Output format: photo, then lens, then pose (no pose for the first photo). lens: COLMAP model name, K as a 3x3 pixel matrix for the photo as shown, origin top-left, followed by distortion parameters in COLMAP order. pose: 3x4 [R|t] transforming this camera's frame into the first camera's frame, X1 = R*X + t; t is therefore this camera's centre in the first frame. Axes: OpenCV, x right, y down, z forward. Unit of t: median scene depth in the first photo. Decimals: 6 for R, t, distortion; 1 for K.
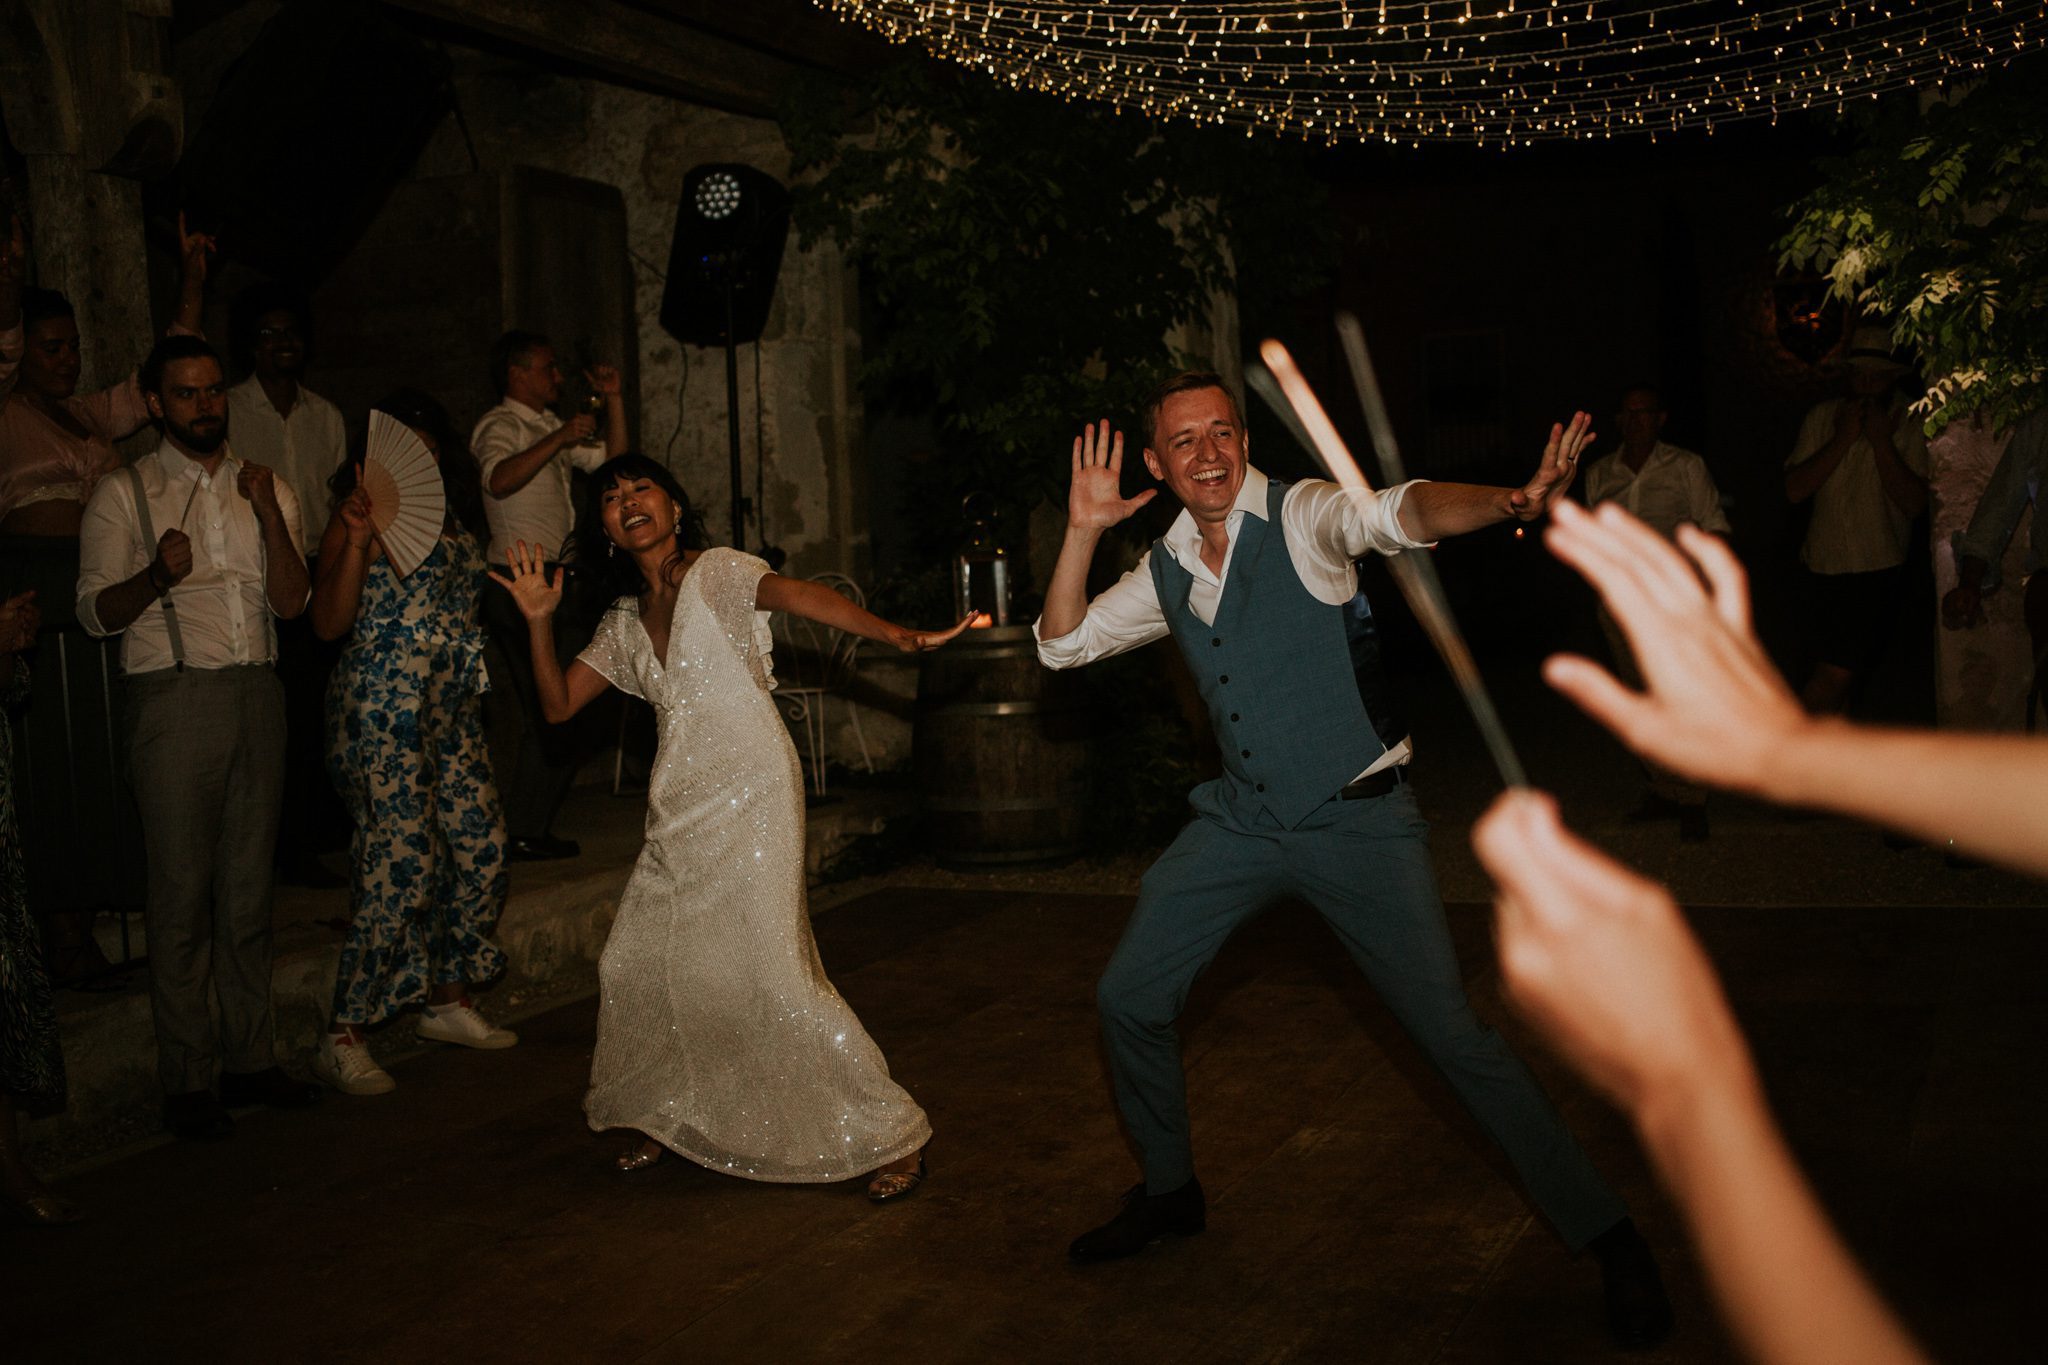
lens RADIAL K [[1986.0, 0, 1027.5], [0, 1986.0, 631.4], [0, 0, 1]] dist [-0.112074, 0.209128]
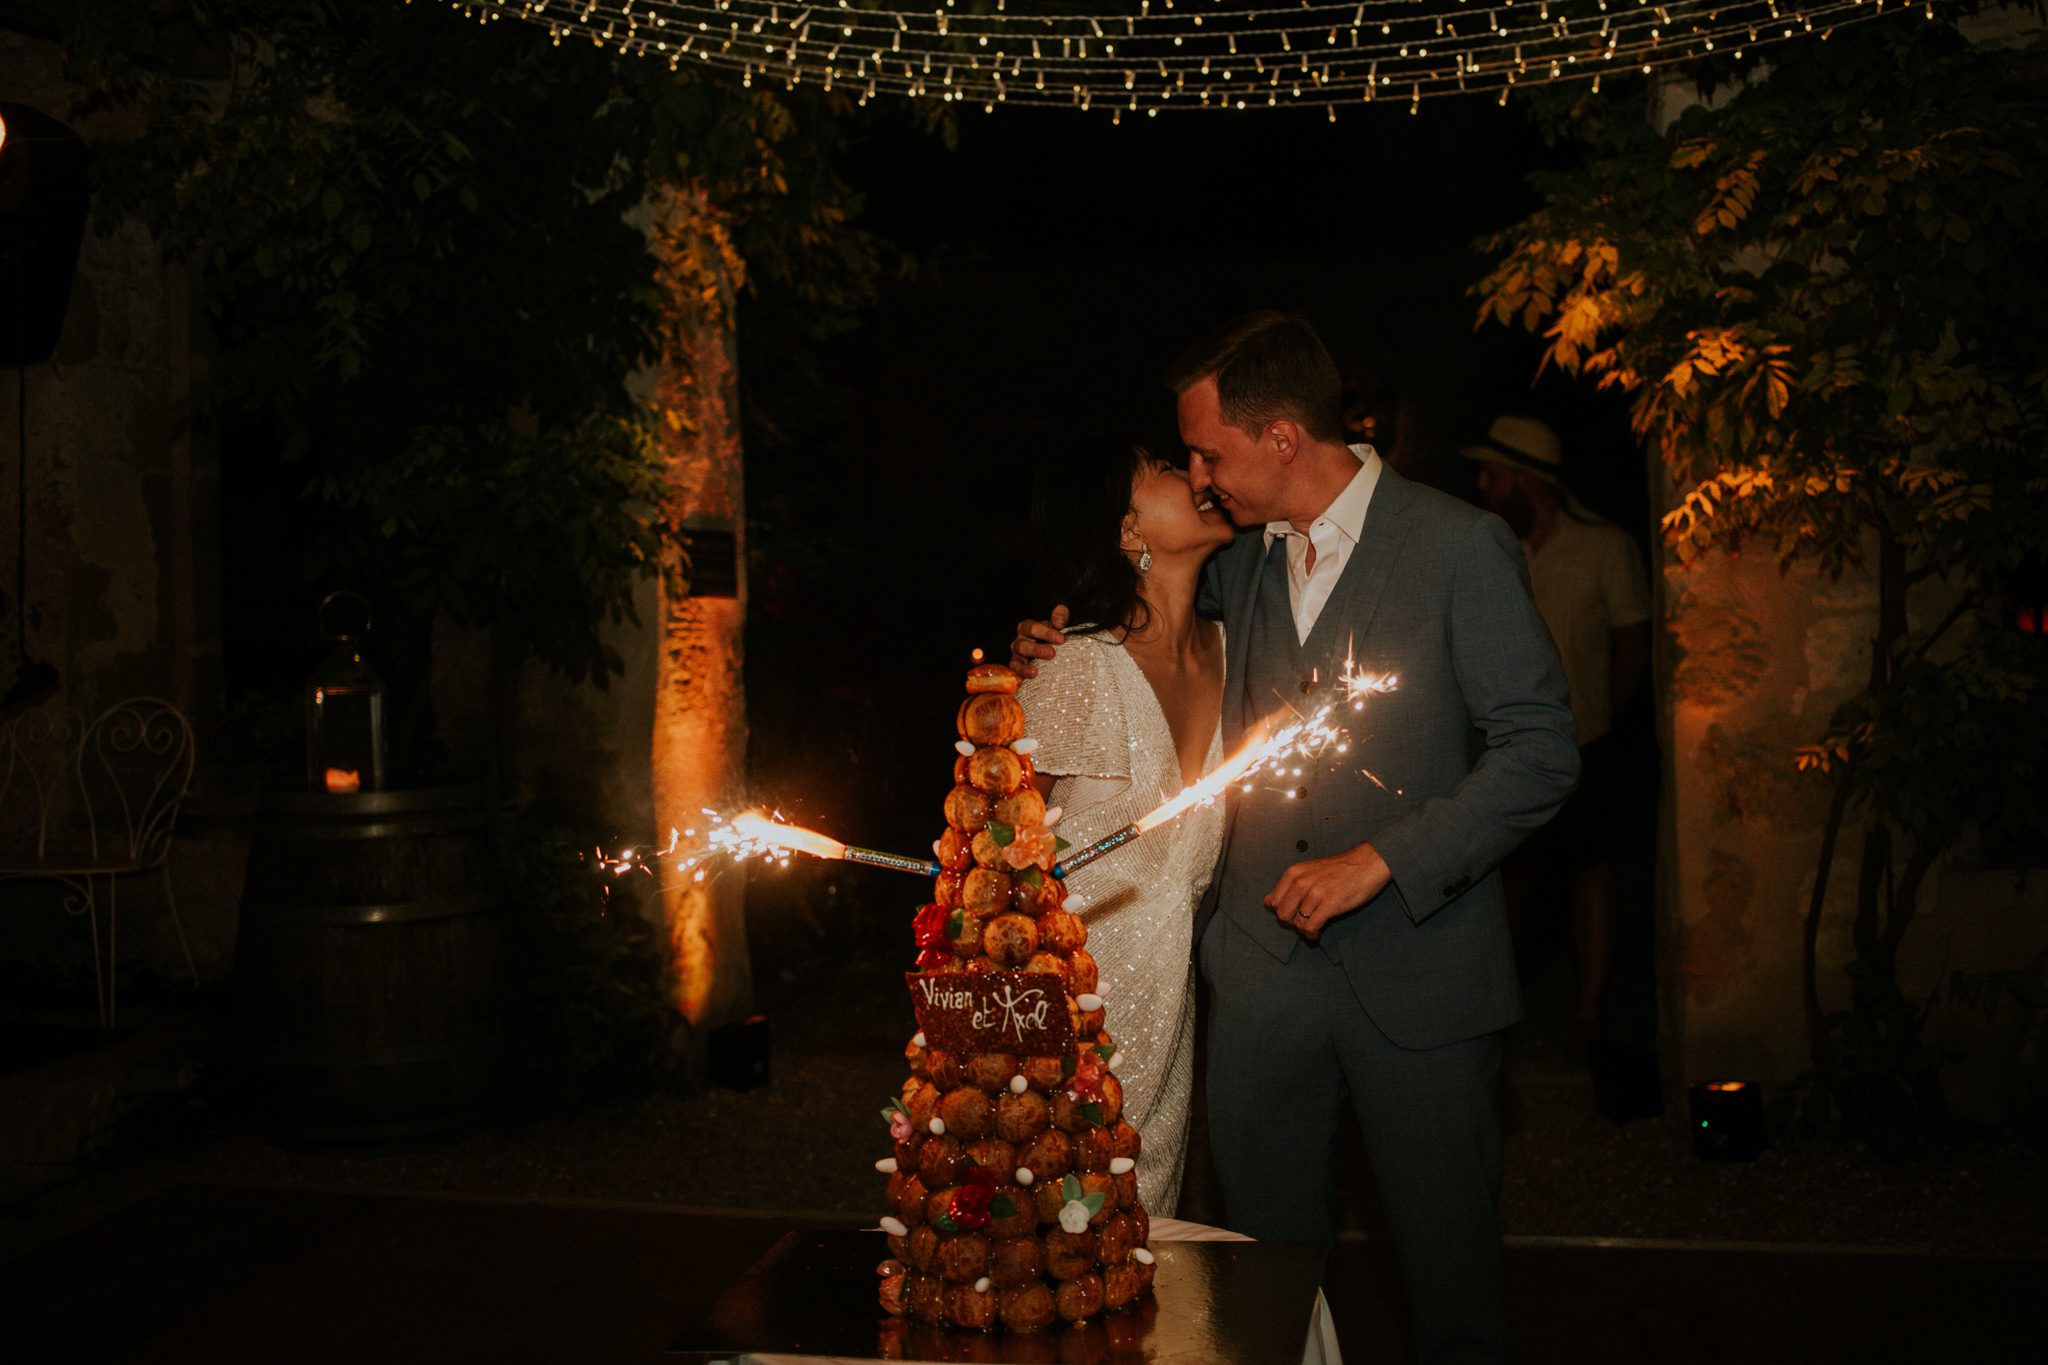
lens RADIAL K [[1986.0, 0, 1027.5], [0, 1986.0, 631.4], [0, 0, 1]] dist [-0.112074, 0.209128]
pose [[0.972557, 0.027195, 0.231069, 0.057324], [-0.016450, 0.998697, -0.048304, -0.033433], [-0.232082, 0.043178, 0.971738, 0.342500]]
